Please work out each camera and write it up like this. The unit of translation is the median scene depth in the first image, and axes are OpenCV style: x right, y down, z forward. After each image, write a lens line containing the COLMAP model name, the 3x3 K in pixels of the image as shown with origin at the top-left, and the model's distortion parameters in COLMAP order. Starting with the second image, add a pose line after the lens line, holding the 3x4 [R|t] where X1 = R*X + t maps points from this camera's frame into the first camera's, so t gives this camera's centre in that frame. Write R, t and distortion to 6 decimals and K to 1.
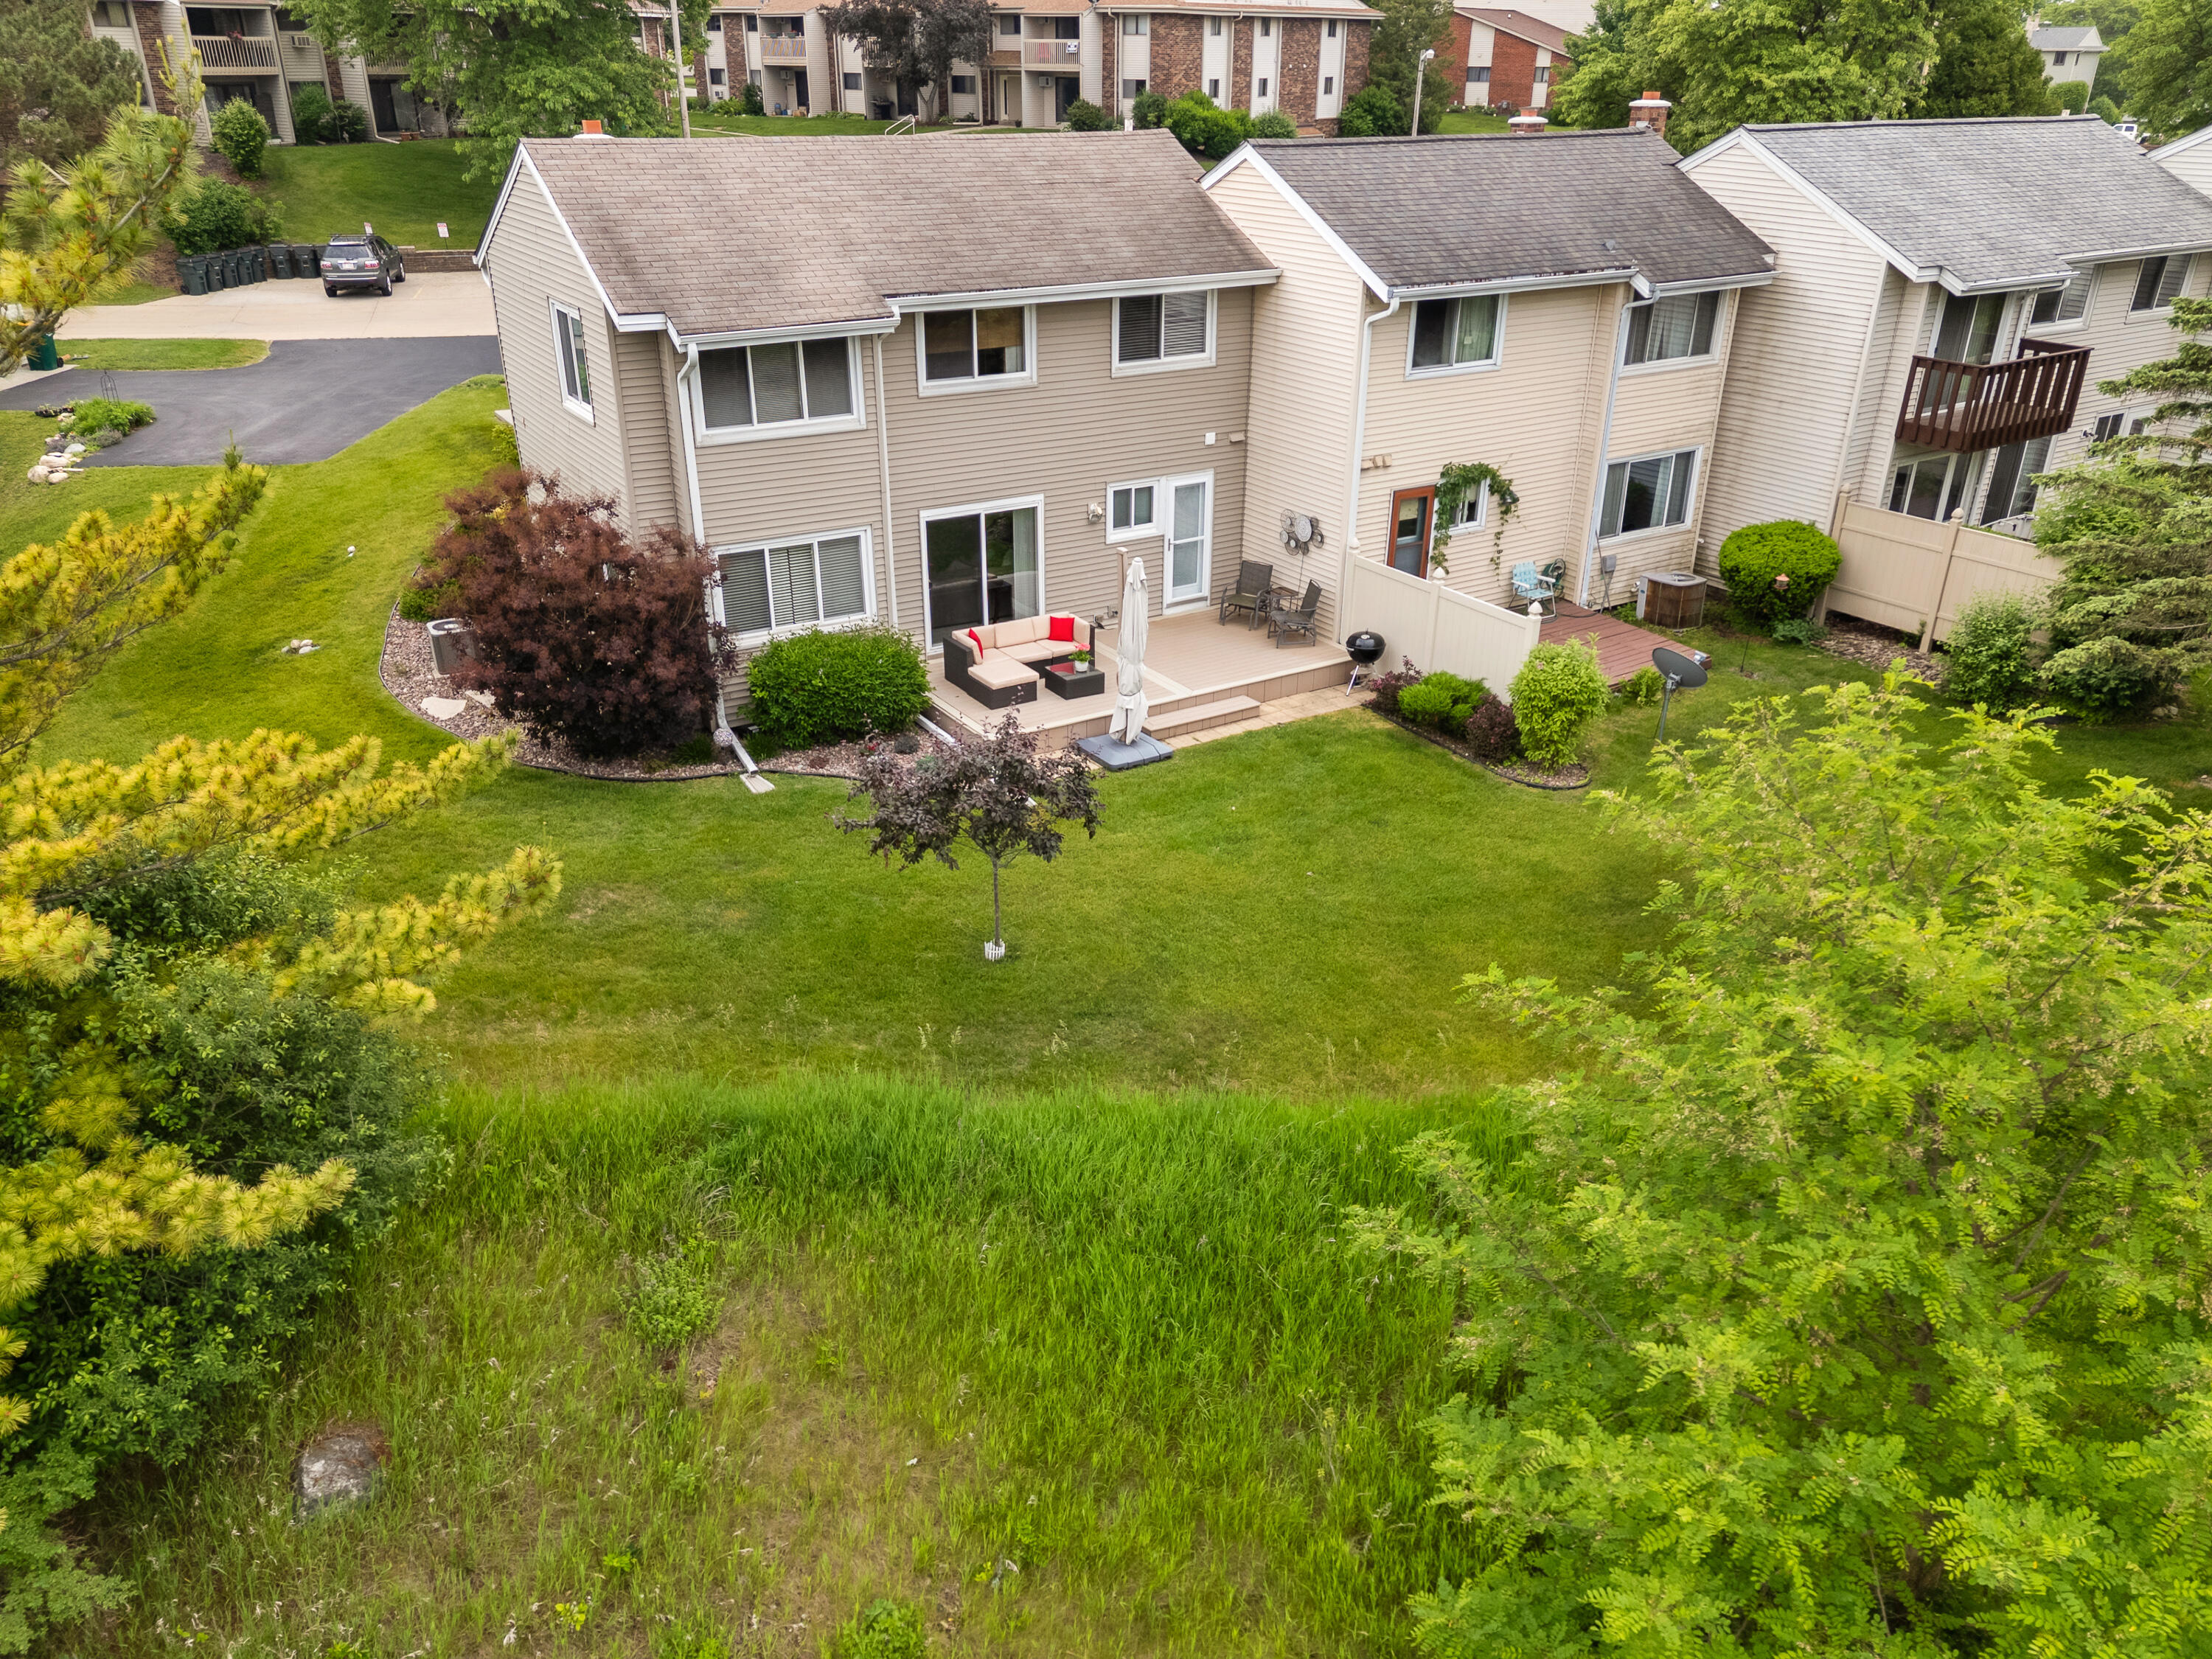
lens RADIAL K [[1599.5, 0, 1111.9], [0, 1599.5, 834.6], [0, 0, 1]] dist [0.098510, -0.094762]
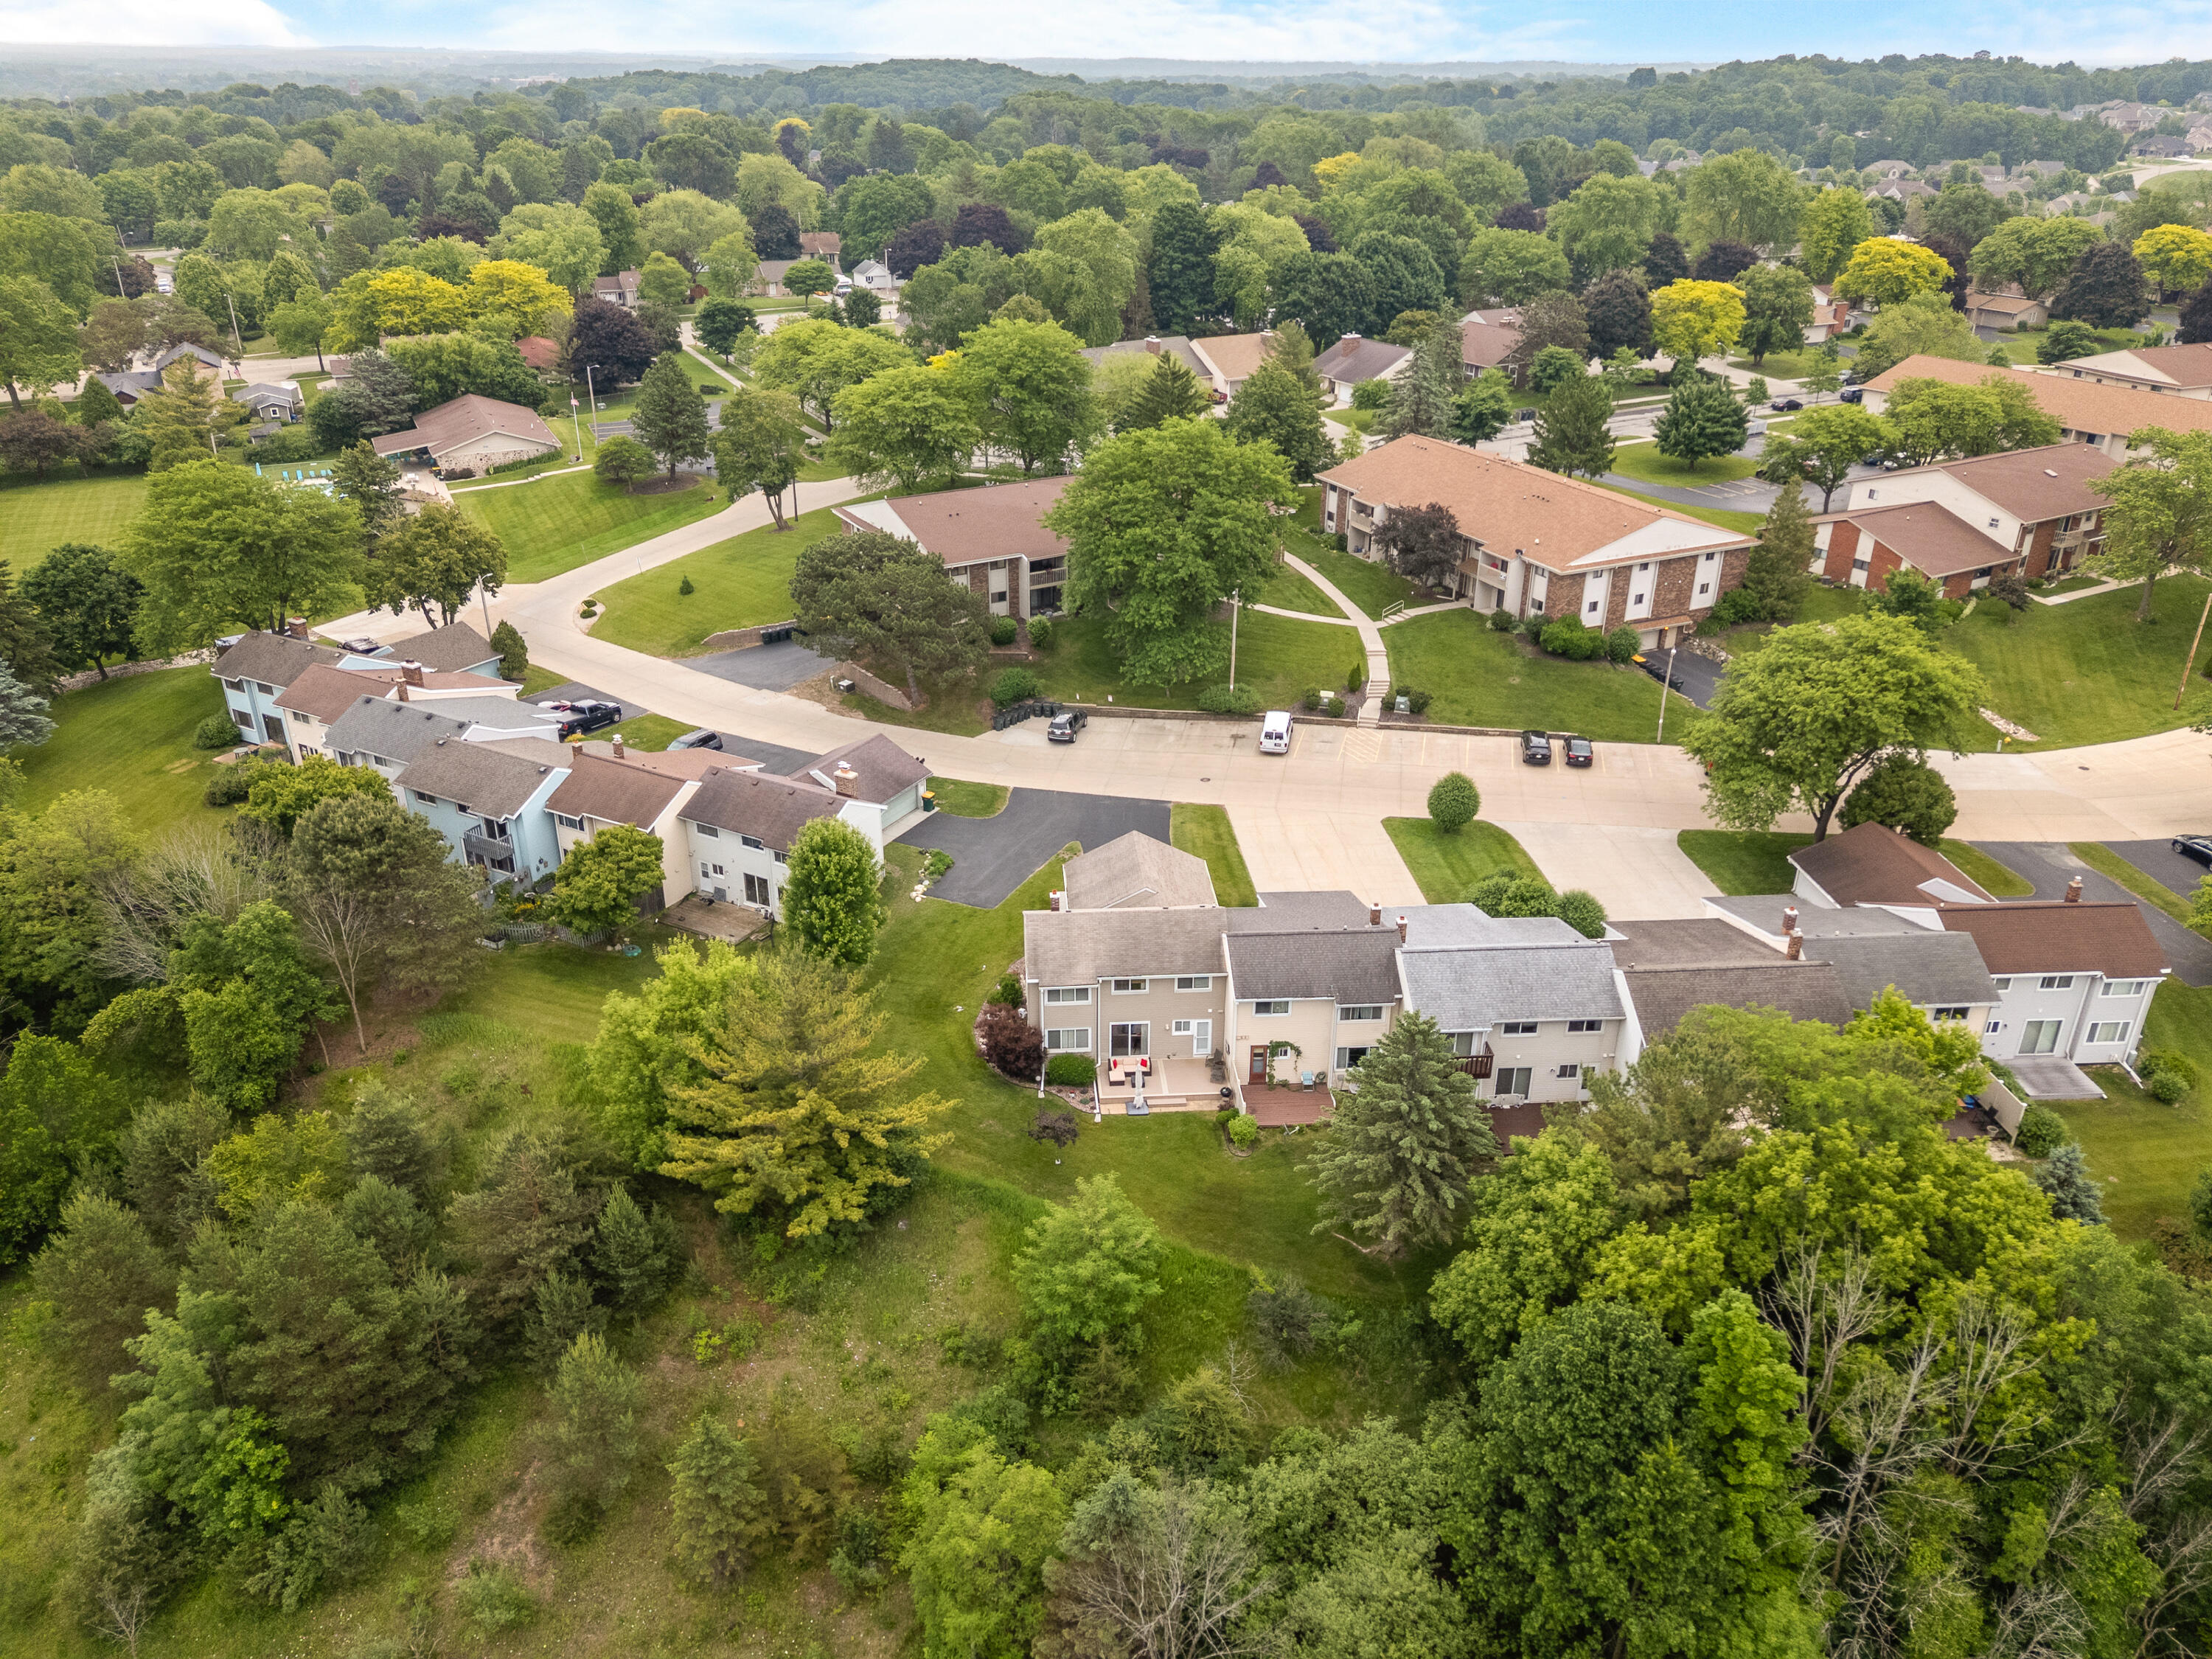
lens RADIAL K [[1596.7, 0, 1114.5], [0, 1596.7, 859.6], [0, 0, 1]] dist [0.082777, -0.097278]
pose [[0.884330, 0.206636, -0.418644, 1.166391], [-0.203106, 0.977692, 0.053539, -0.675290], [0.420367, 0.037683, 0.906571, -1.978170]]
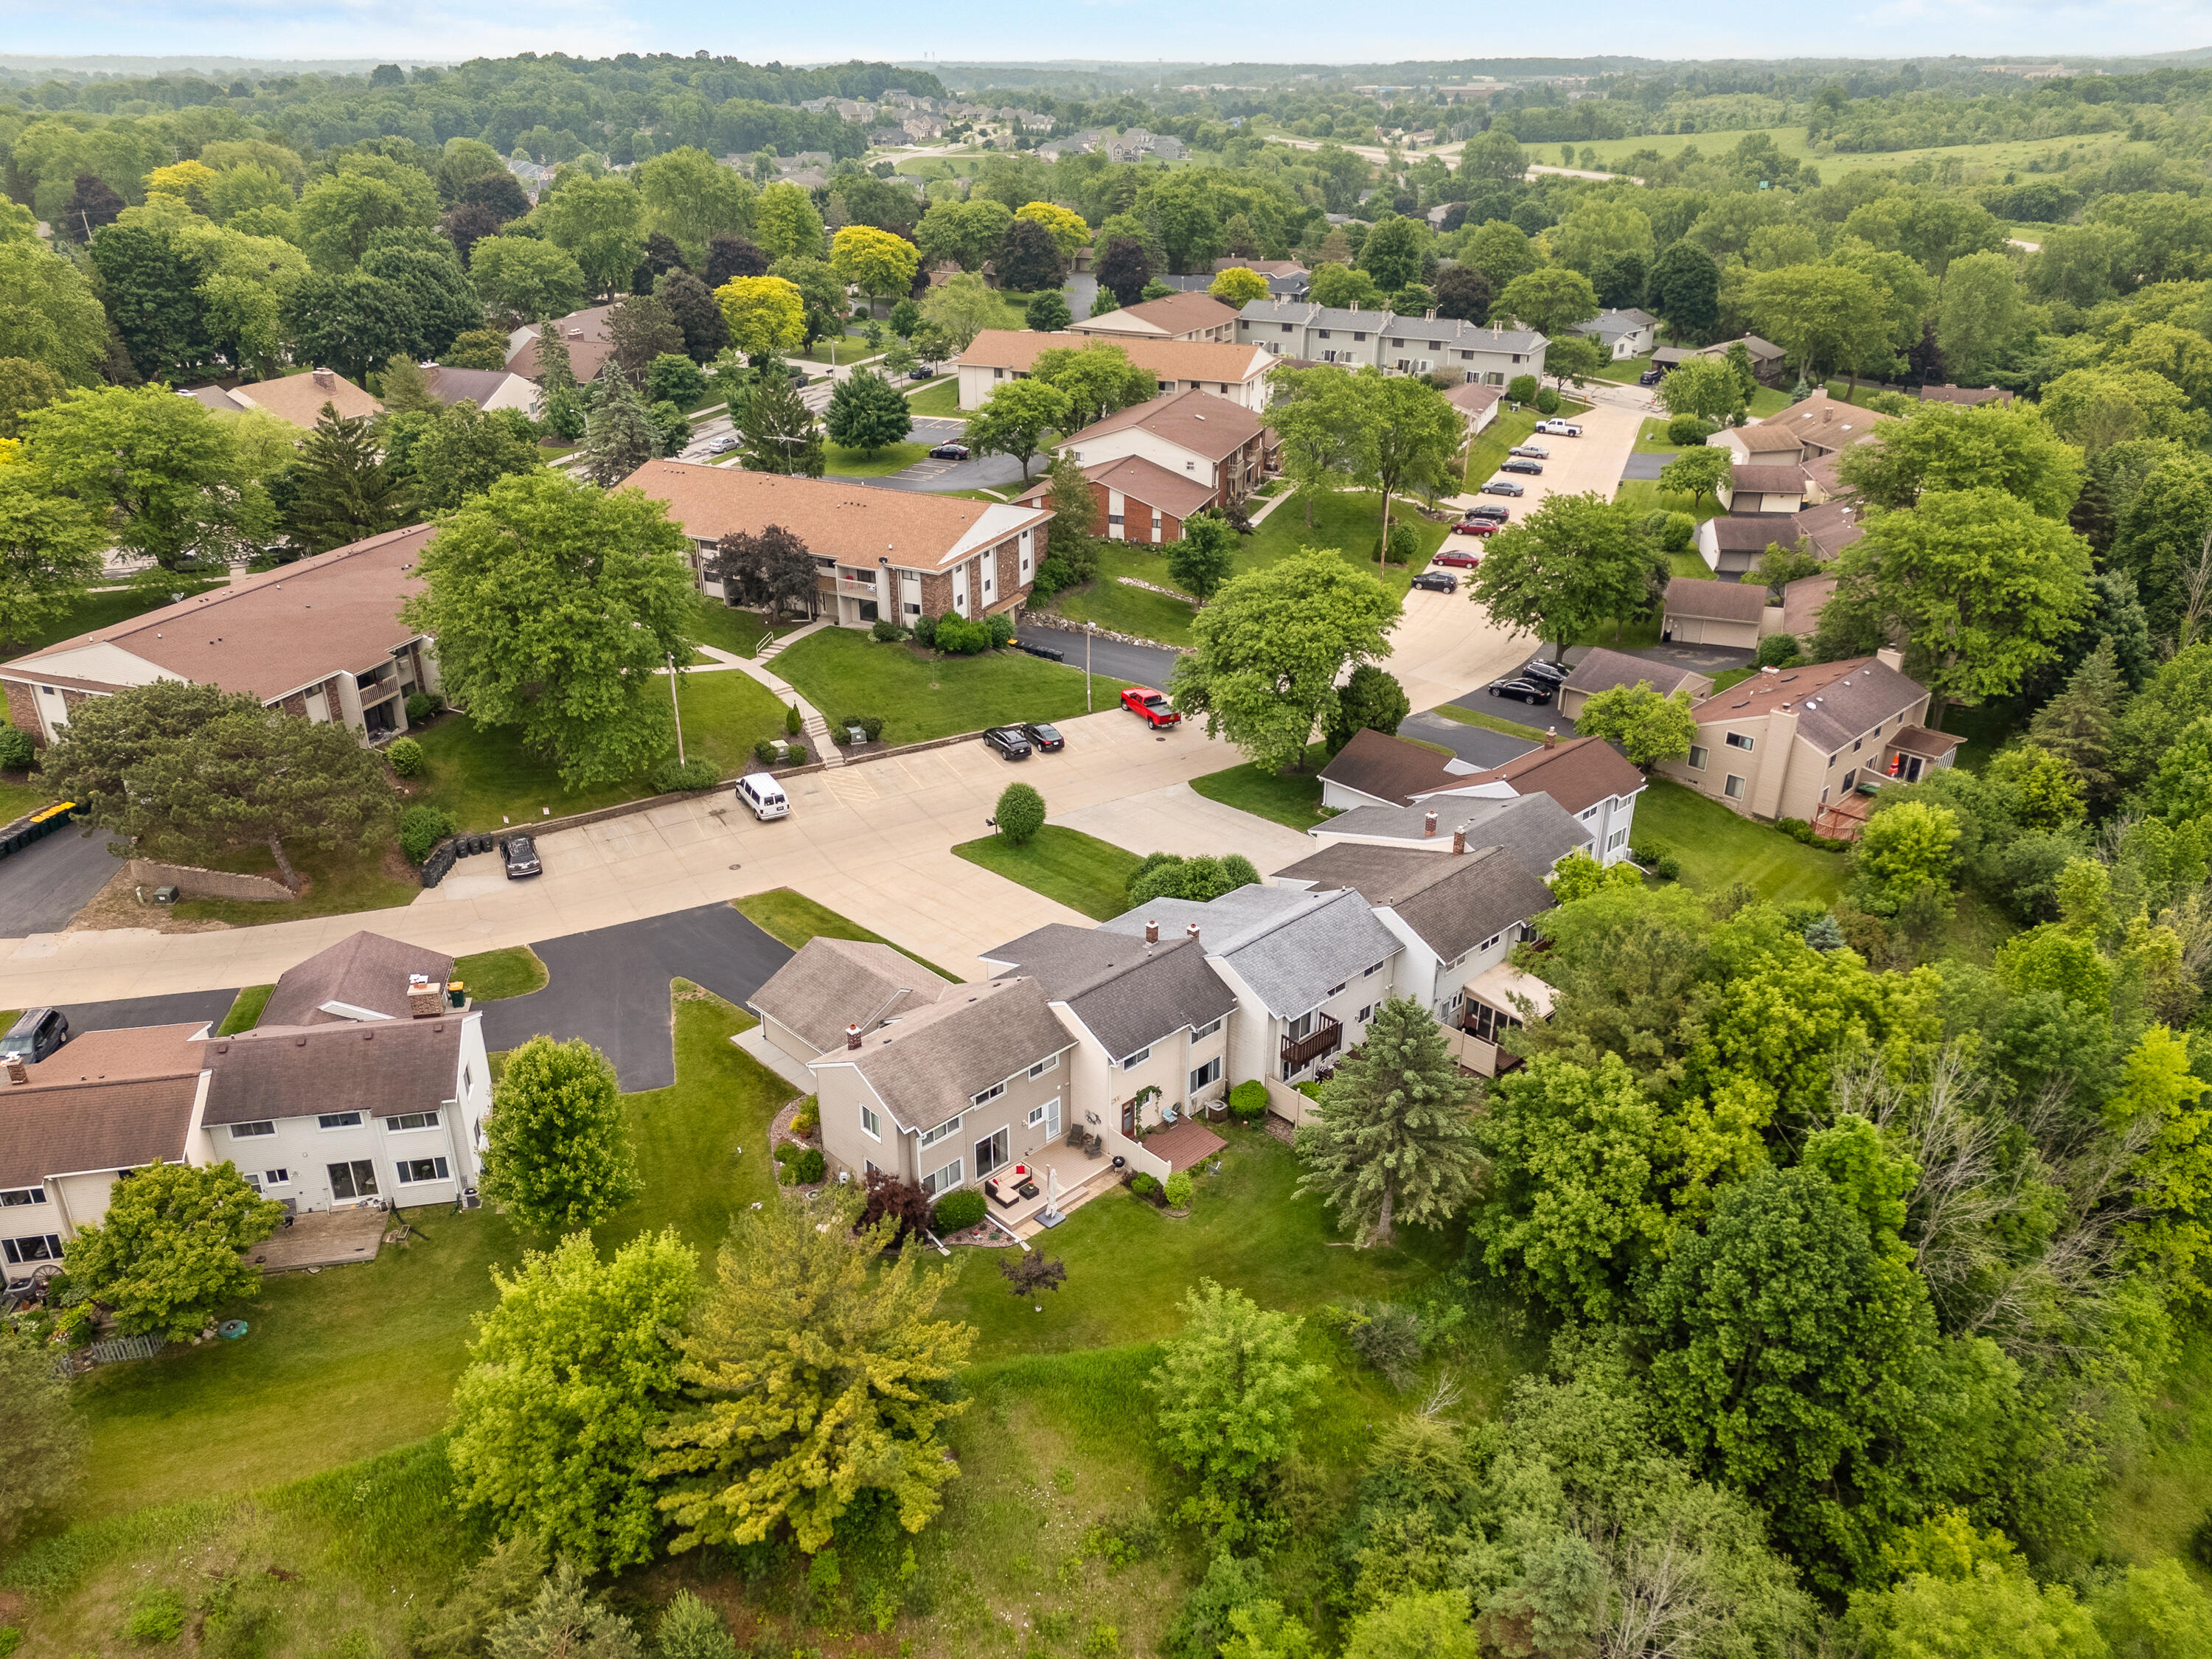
lens RADIAL K [[1596.7, 0, 1114.5], [0, 1596.7, 859.6], [0, 0, 1]] dist [0.082777, -0.097278]
pose [[0.978026, -0.095565, 0.185289, -0.343001], [0.093655, 0.995422, 0.019054, -0.713137], [-0.186262, -0.001282, 0.982499, -1.902951]]
